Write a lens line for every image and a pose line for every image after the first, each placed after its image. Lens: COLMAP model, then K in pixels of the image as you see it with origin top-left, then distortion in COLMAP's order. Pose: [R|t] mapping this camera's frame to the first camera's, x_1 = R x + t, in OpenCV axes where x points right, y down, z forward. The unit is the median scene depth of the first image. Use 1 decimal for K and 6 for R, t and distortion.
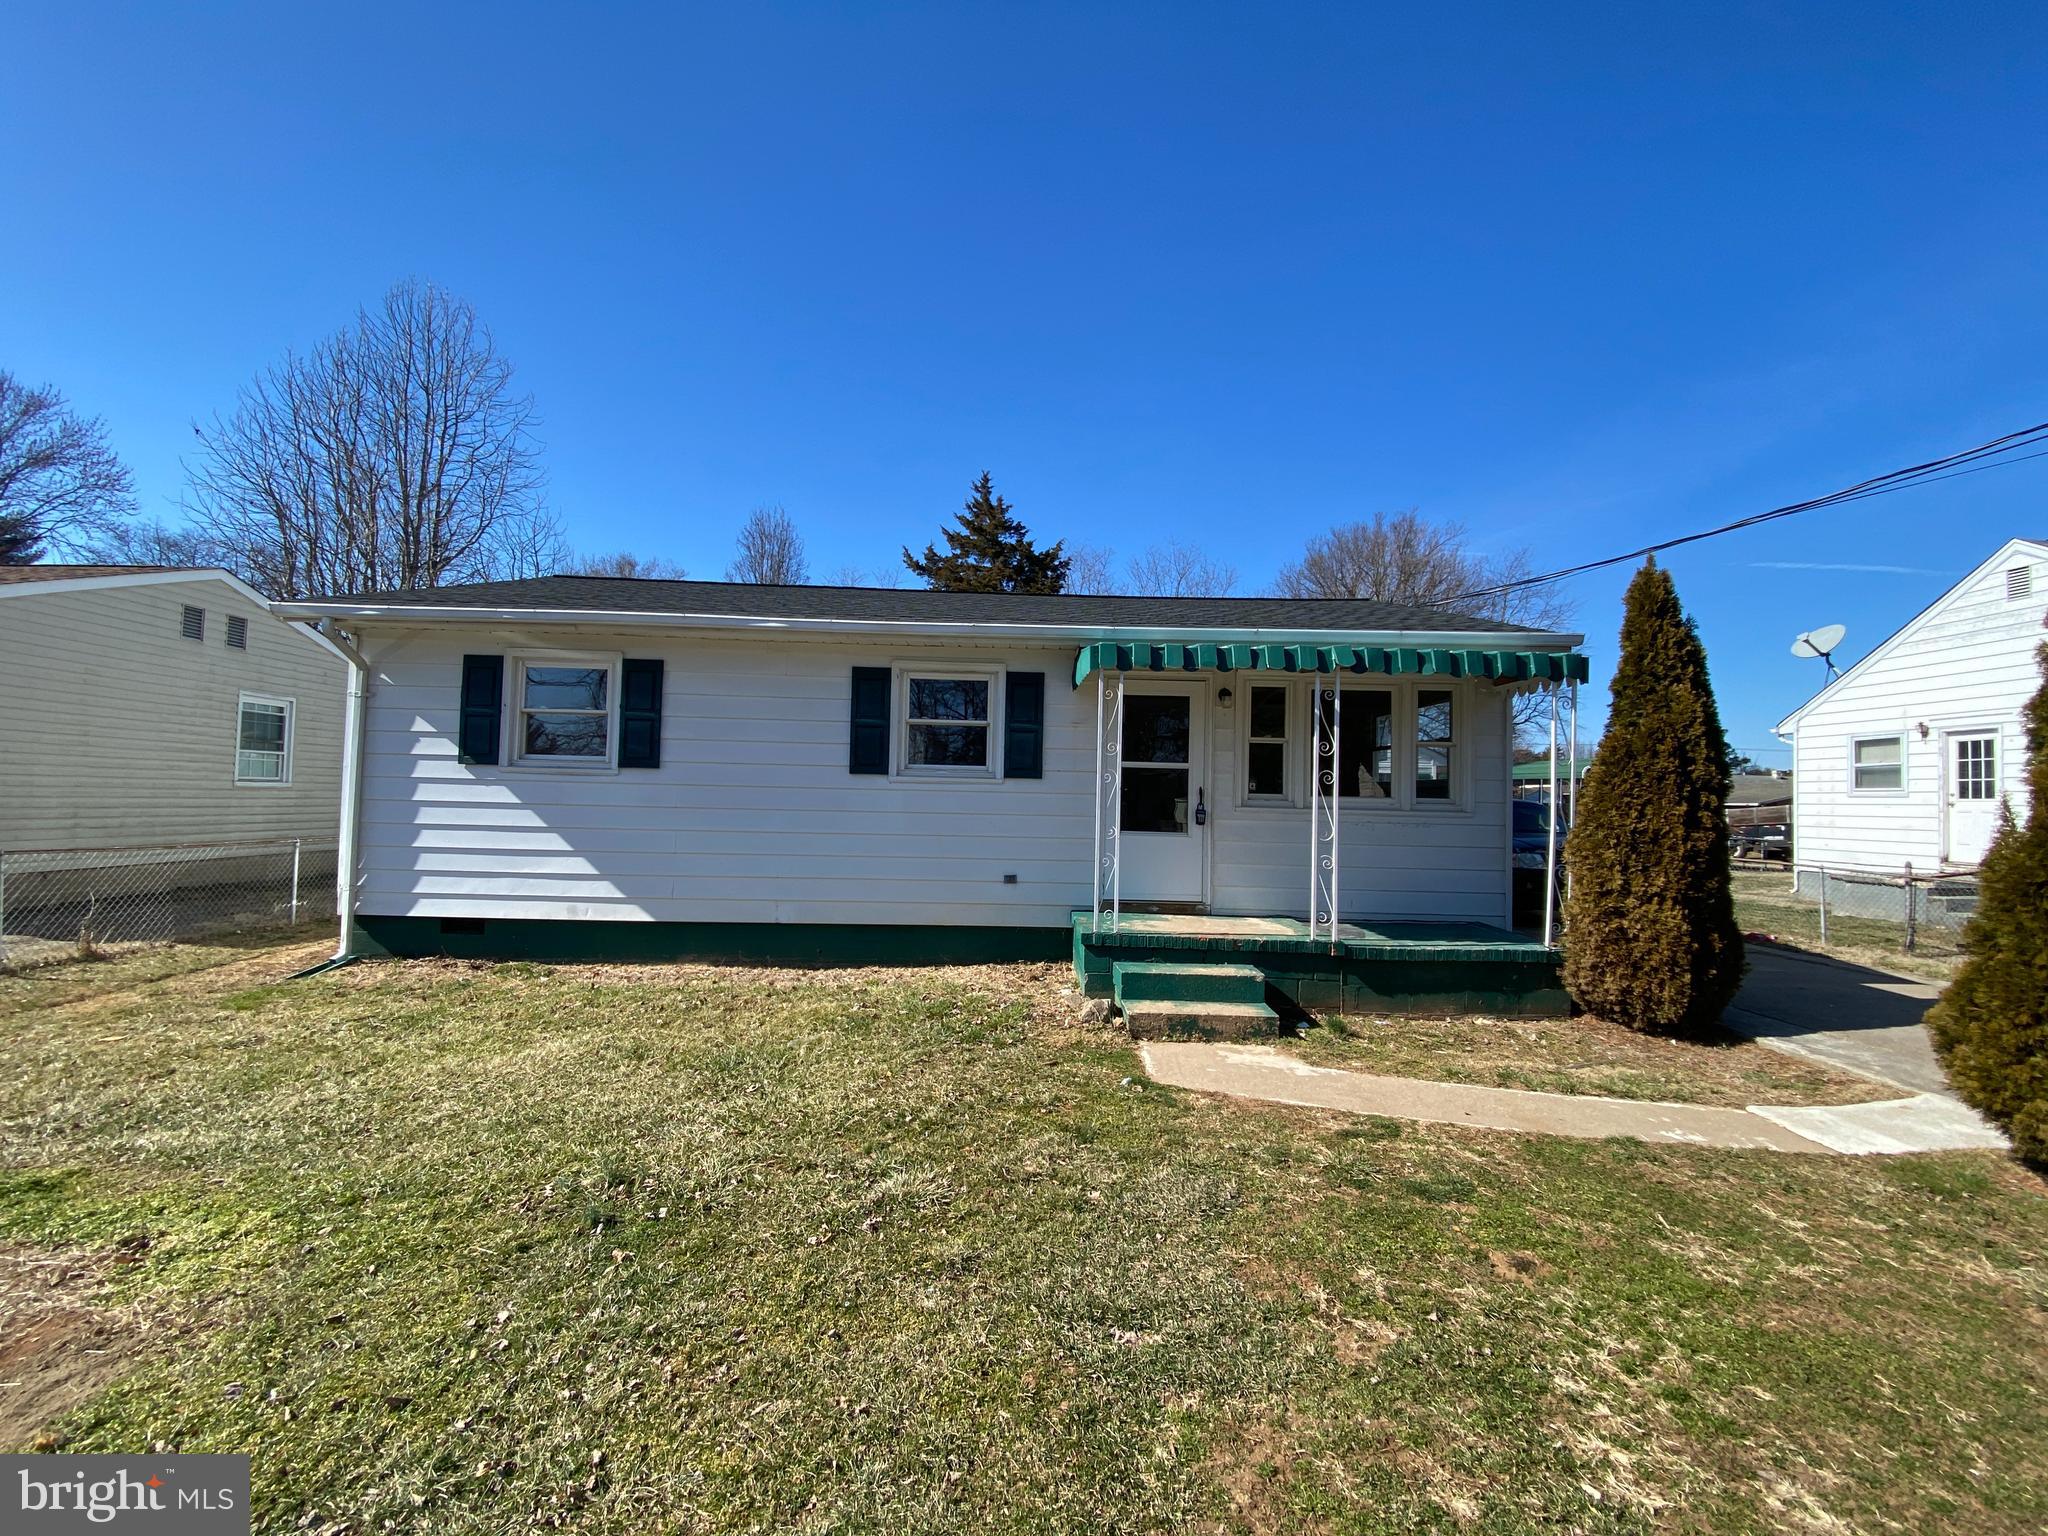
lens RADIAL K [[831.4, 0, 1024.0], [0, 831.4, 768.0], [0, 0, 1]] dist [0.028310, -0.023792]
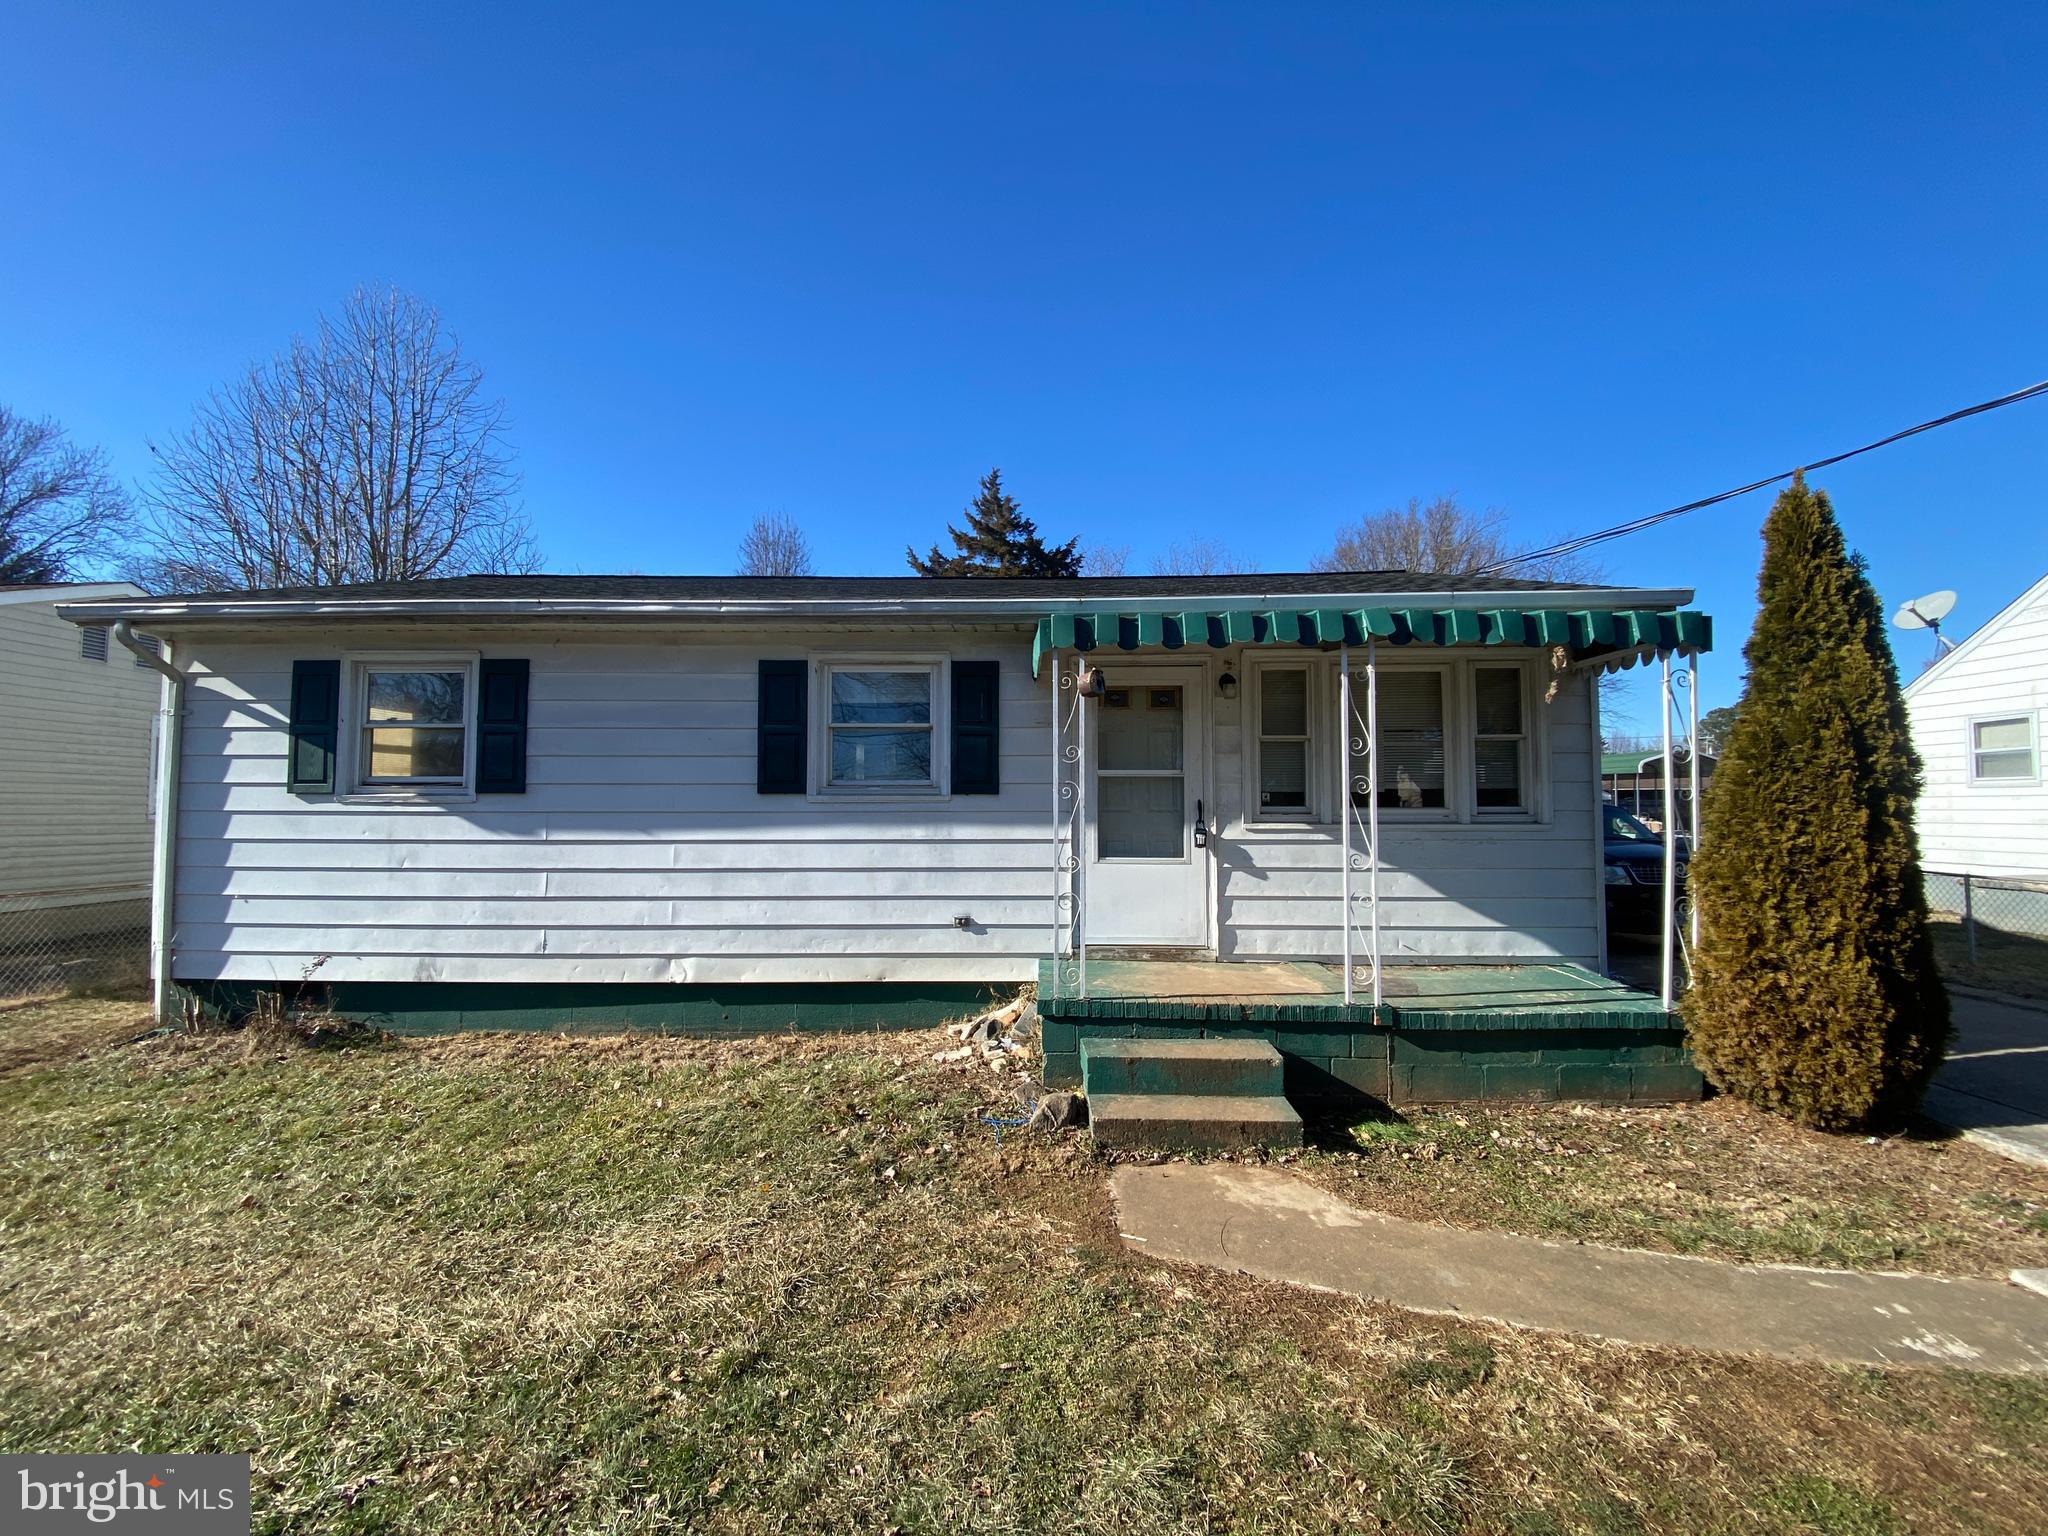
lens RADIAL K [[816.9, 0, 1031.0], [0, 816.9, 770.1], [0, 0, 1]] dist [0.018273, -0.017822]
pose [[0.999056, -0.025267, -0.035329, 0.079699], [0.025038, 0.999663, -0.006928, -0.003620], [0.035492, 0.006037, 0.999352, 0.217091]]
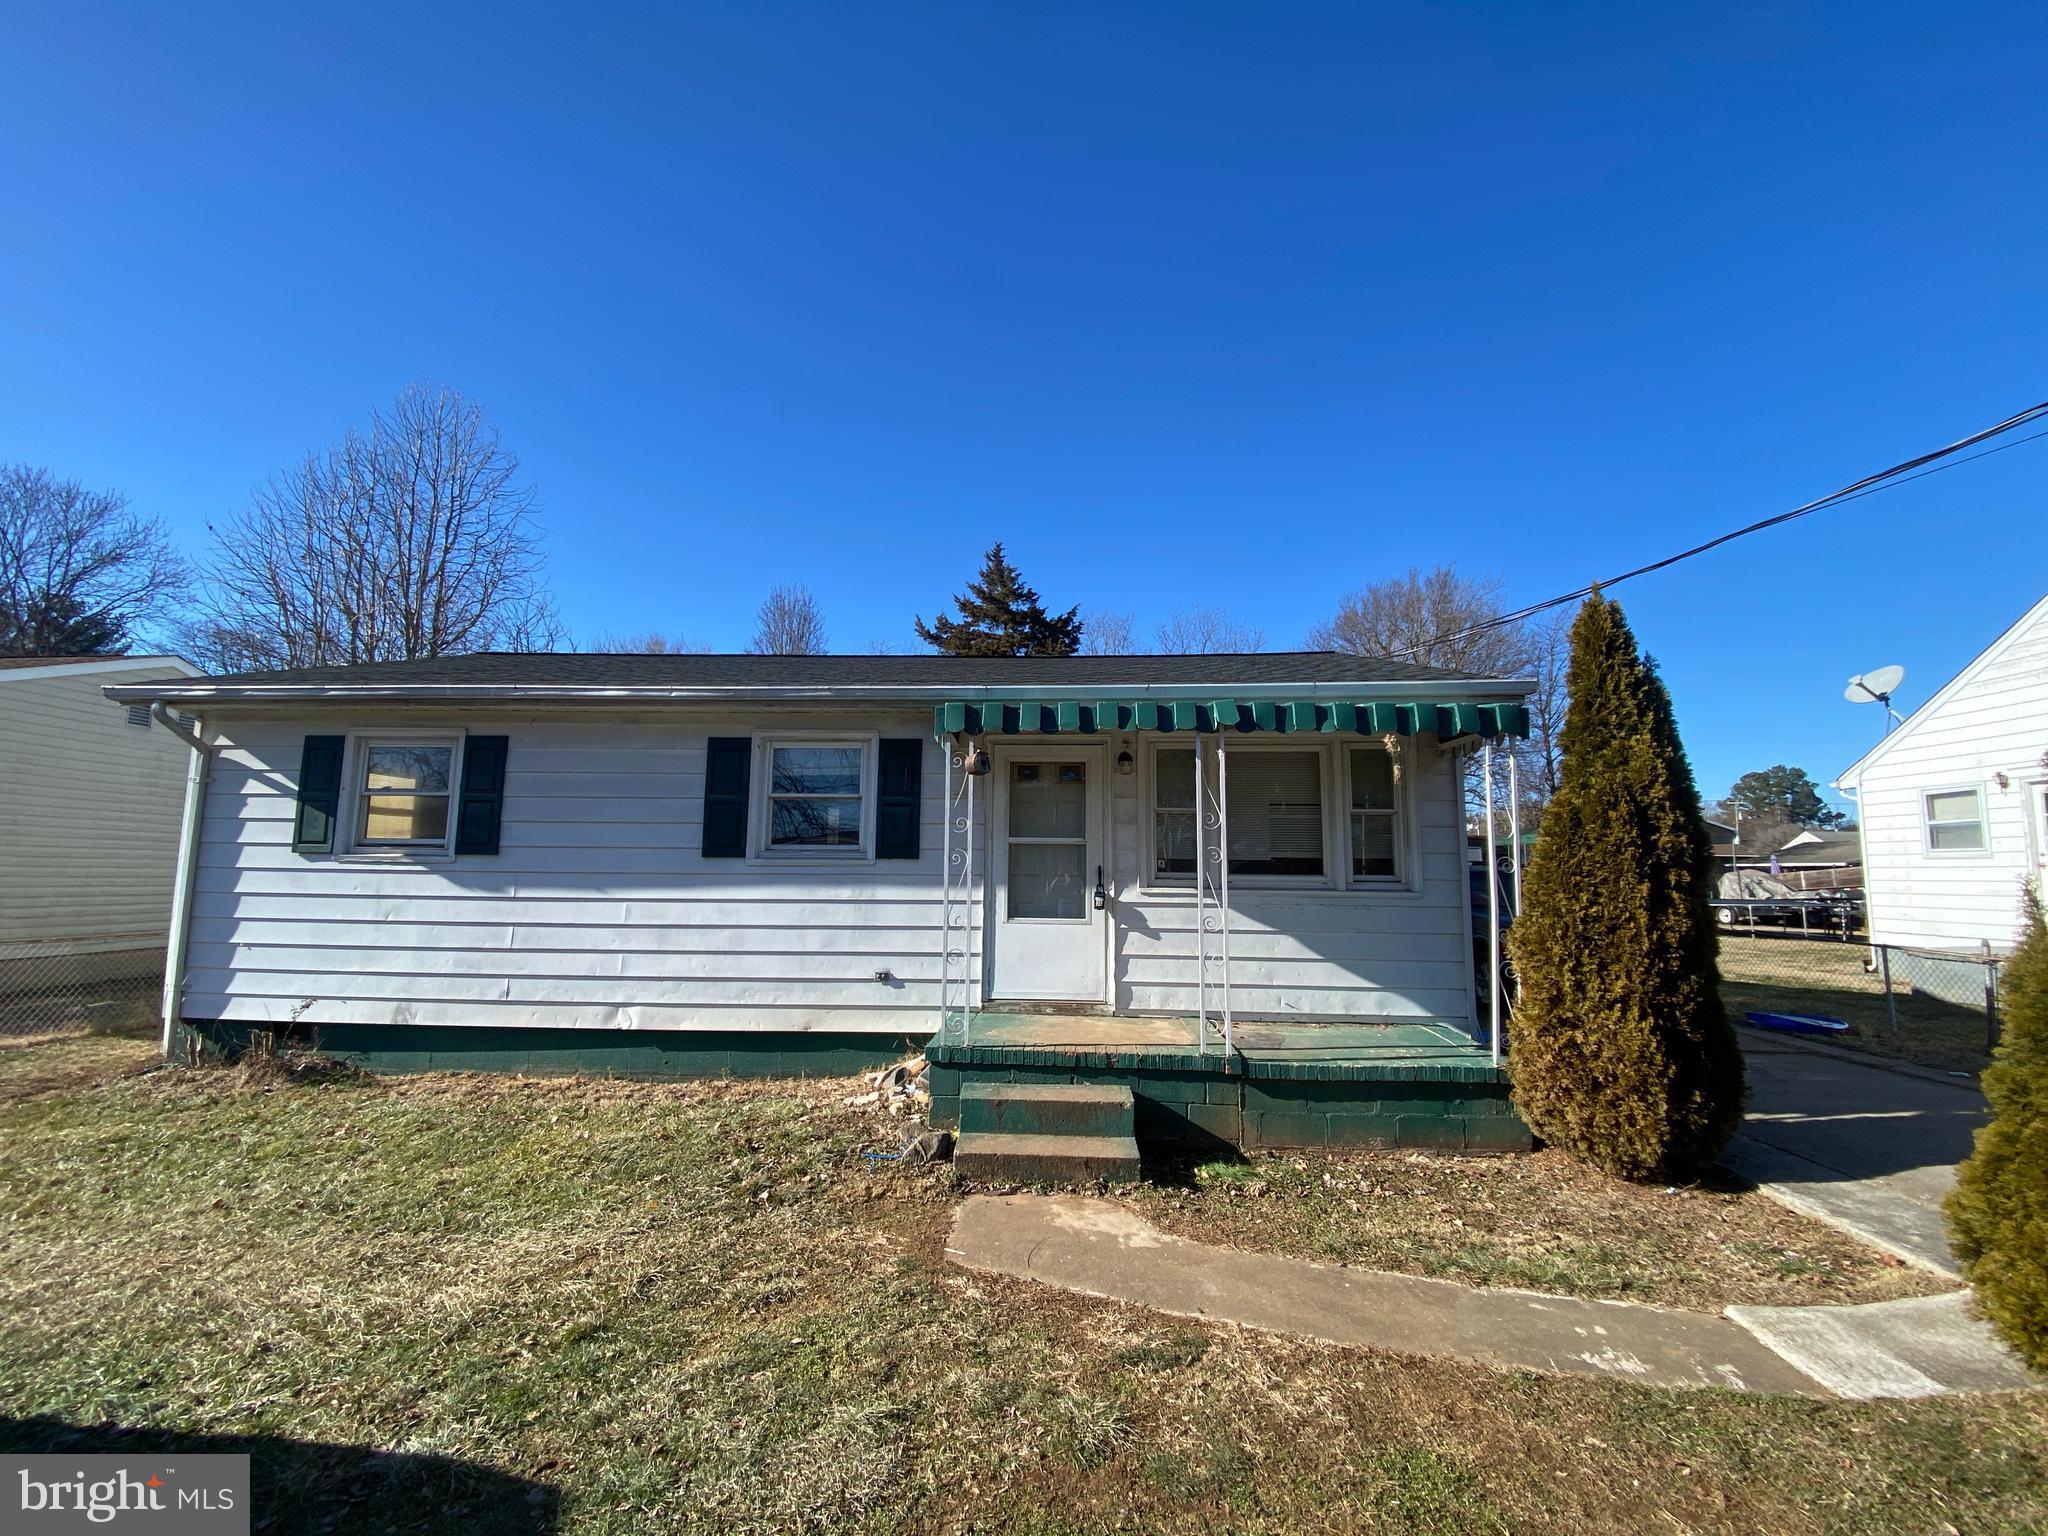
lens RADIAL K [[825.4, 0, 1037.8], [0, 825.4, 764.9], [0, 0, 1]] dist [0.017944, -0.017662]
pose [[0.997776, -0.021619, -0.063049, 0.203220], [0.016243, 0.996285, -0.084568, -0.010074], [0.064643, 0.083356, 0.994421, 0.128876]]
